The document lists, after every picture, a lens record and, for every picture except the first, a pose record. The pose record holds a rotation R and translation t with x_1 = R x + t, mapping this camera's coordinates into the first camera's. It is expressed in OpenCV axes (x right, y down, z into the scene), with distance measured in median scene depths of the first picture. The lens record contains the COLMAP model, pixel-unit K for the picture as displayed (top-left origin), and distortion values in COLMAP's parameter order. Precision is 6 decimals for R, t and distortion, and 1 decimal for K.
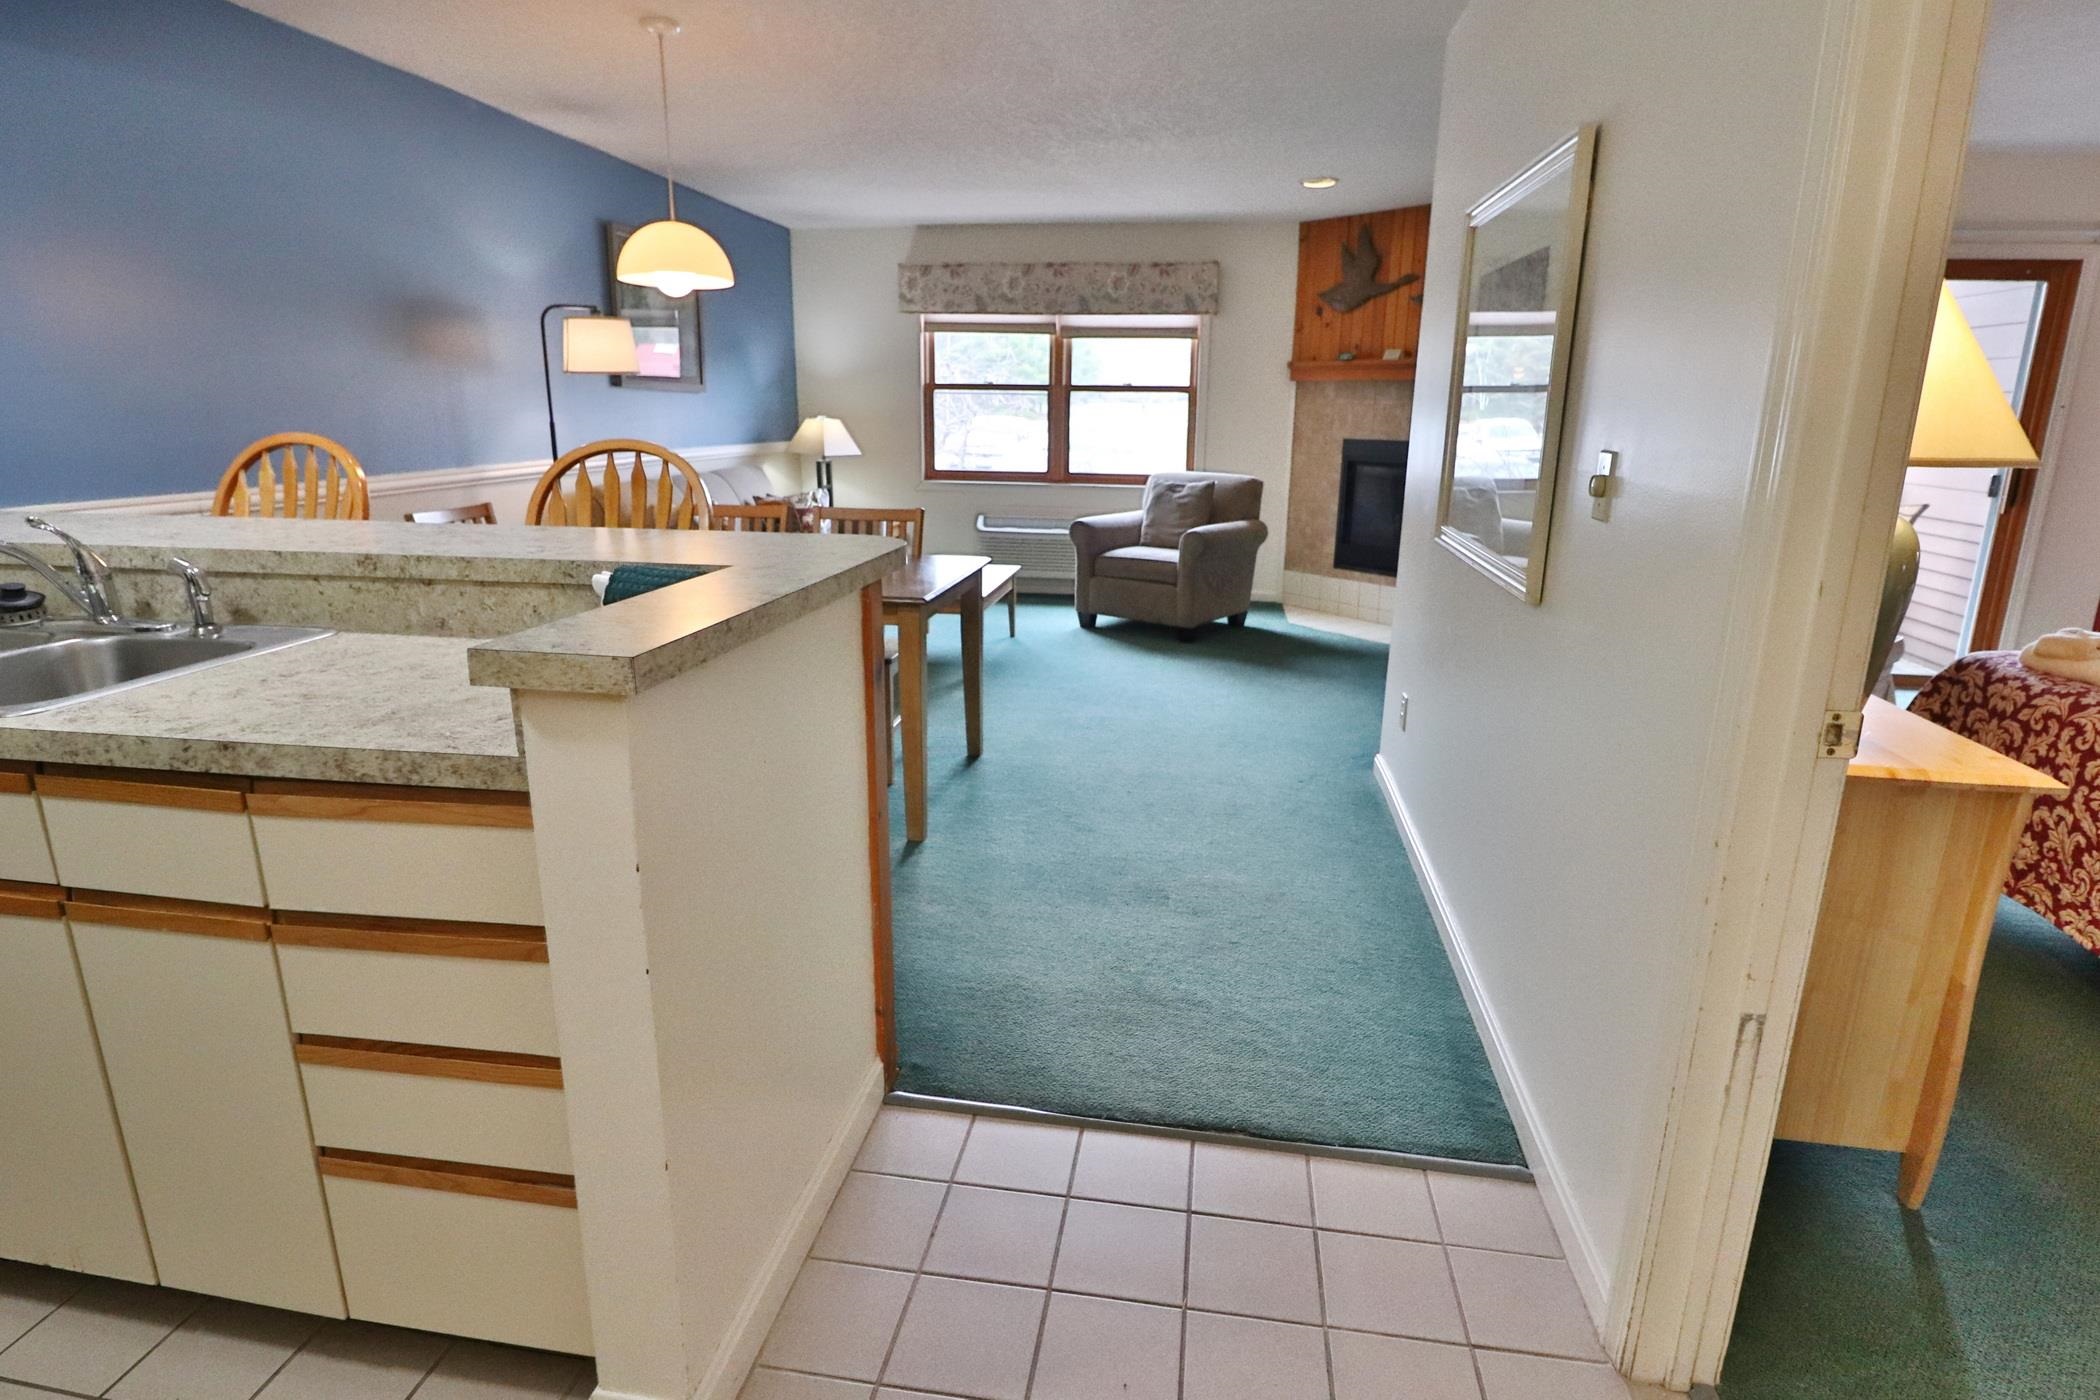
lens RADIAL K [[1088.7, 0, 1053.4], [0, 1088.7, 694.0], [0, 0, 1]] dist [-0.001491, -0.011845]
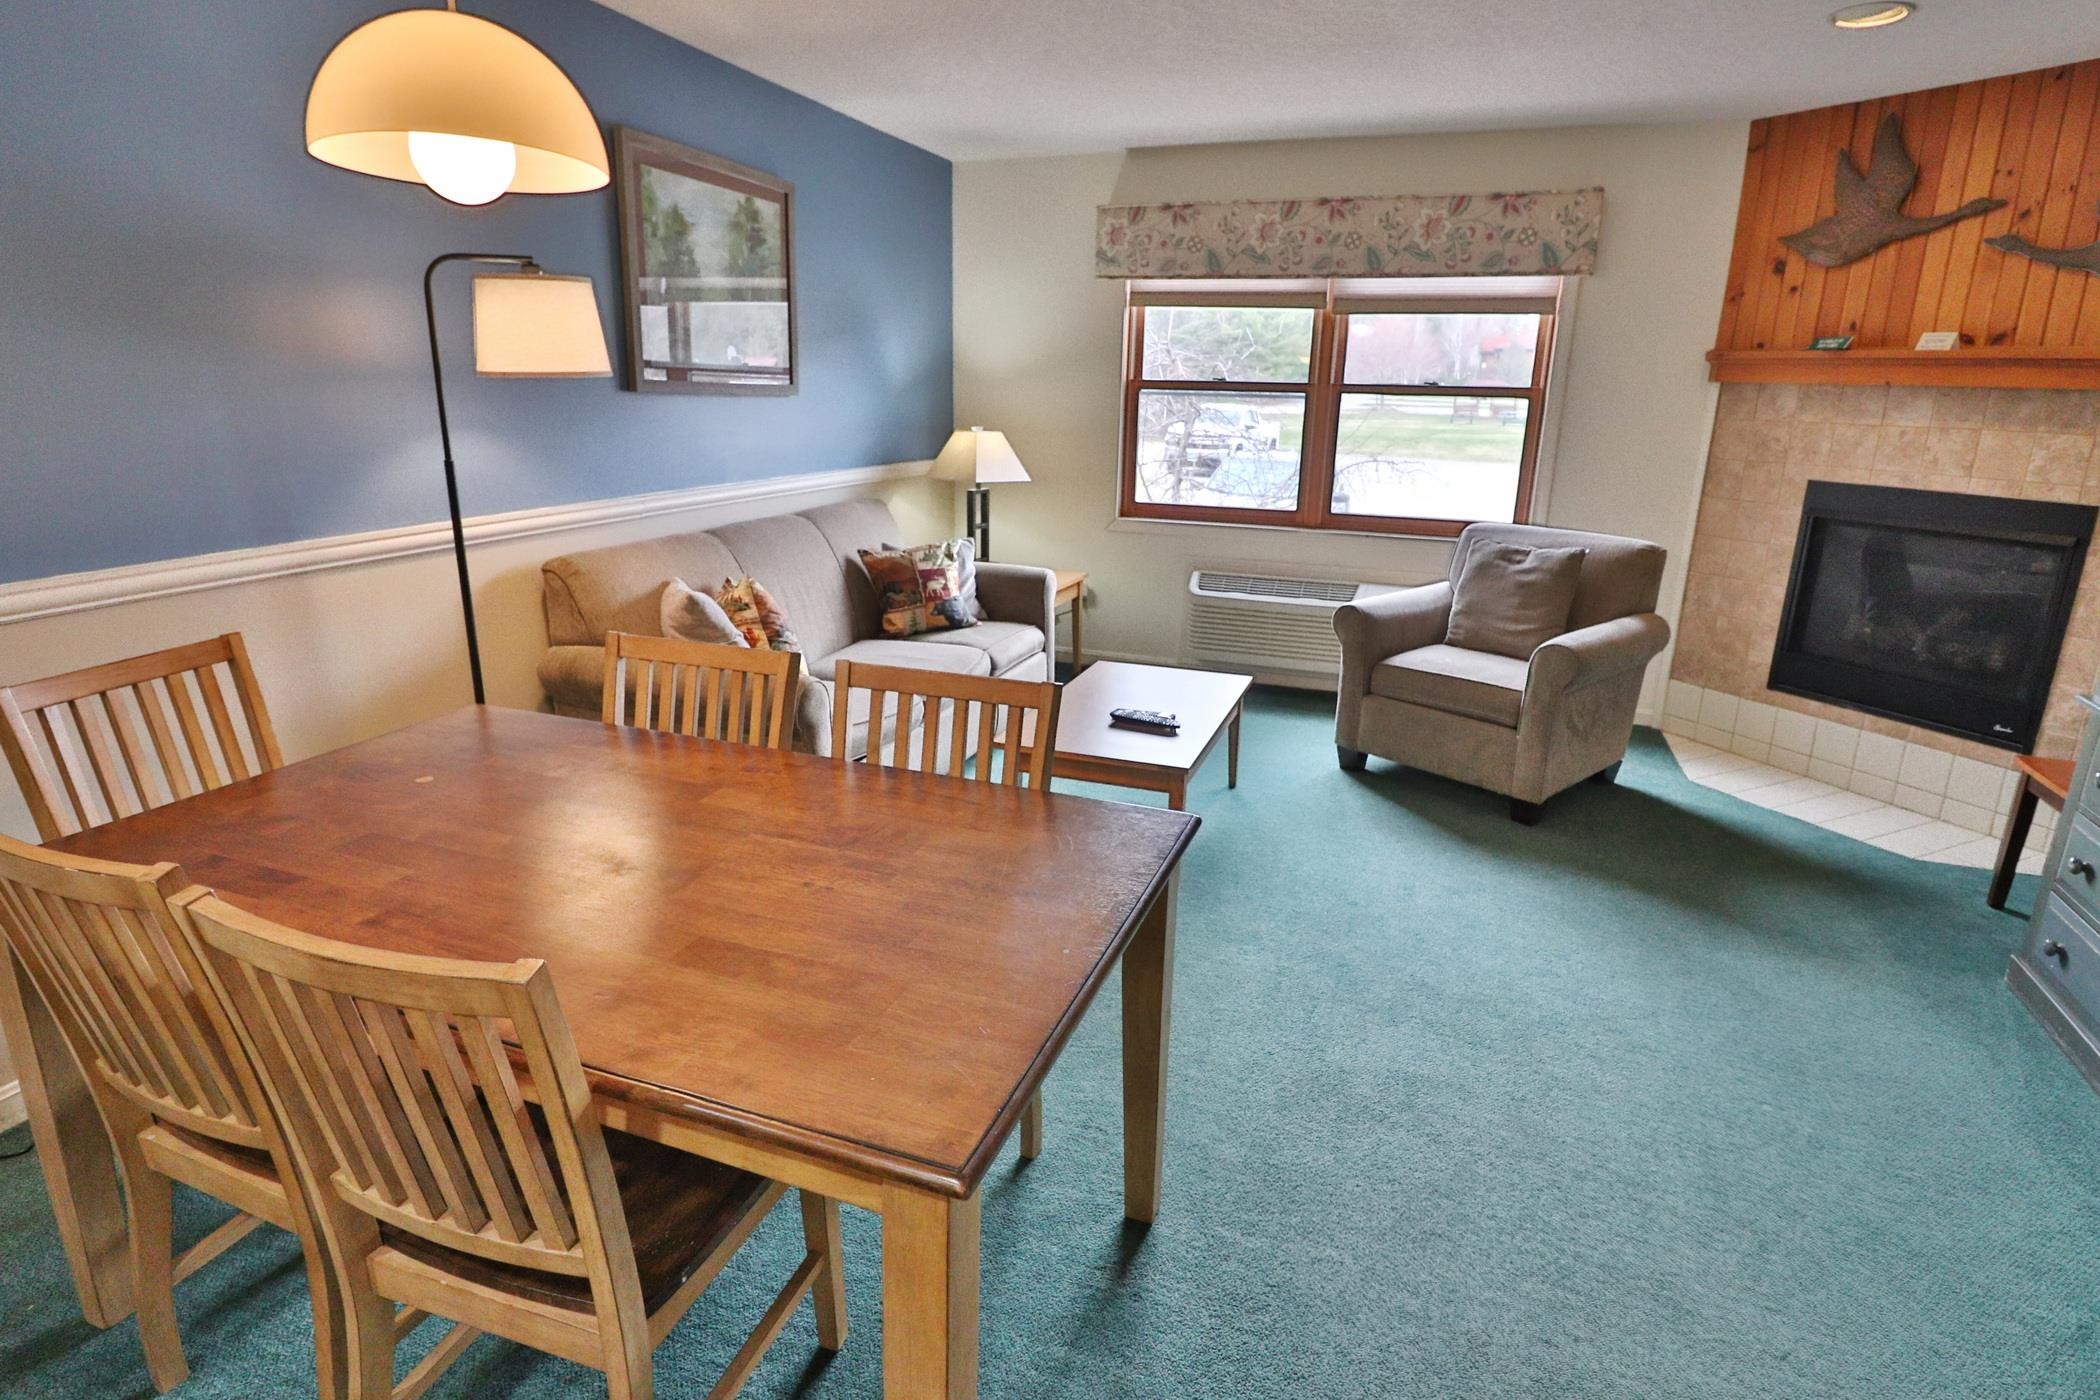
lens RADIAL K [[1088.7, 0, 1052.1], [0, 1088.7, 698.6], [0, 0, 1]] dist [-0.001491, -0.011845]
pose [[0.979550, 0.061391, -0.191608, -0.021246], [-0.057792, 0.998032, 0.024325, -0.107968], [0.192725, -0.012754, 0.981170, 0.341167]]
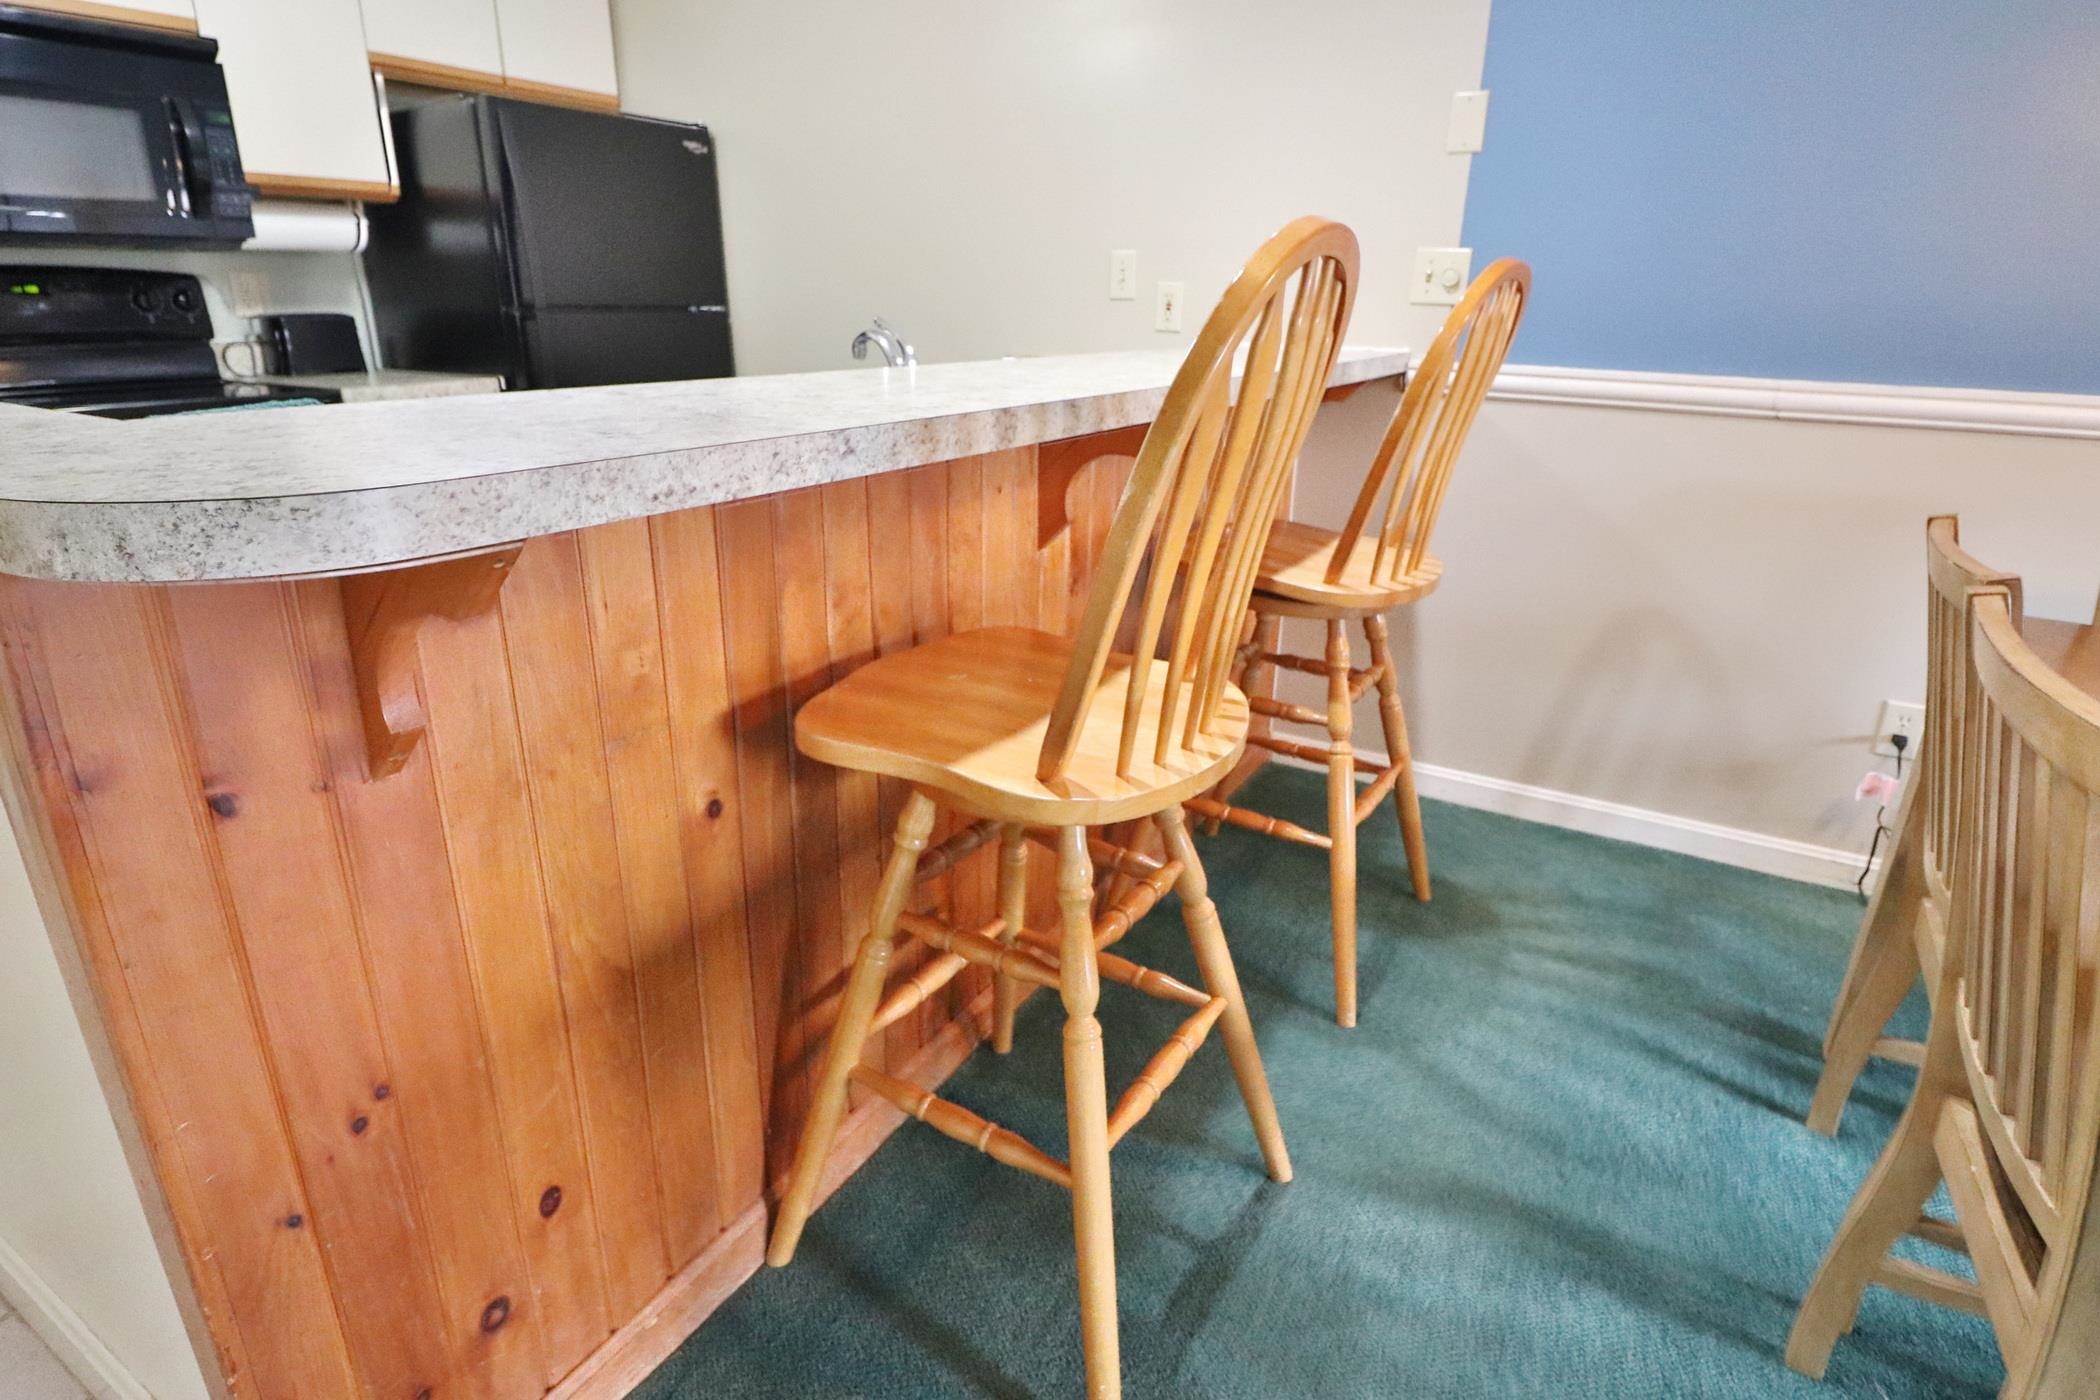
lens RADIAL K [[1088.7, 0, 1048.2], [0, 1088.7, 688.5], [0, 0, 1]] dist [-0.001491, -0.011845]
pose [[-0.366431, 0.295233, -0.882364, 0.003132], [-0.260250, 0.877952, 0.401835, -0.081851], [0.893308, 0.376880, -0.244874, 0.400262]]
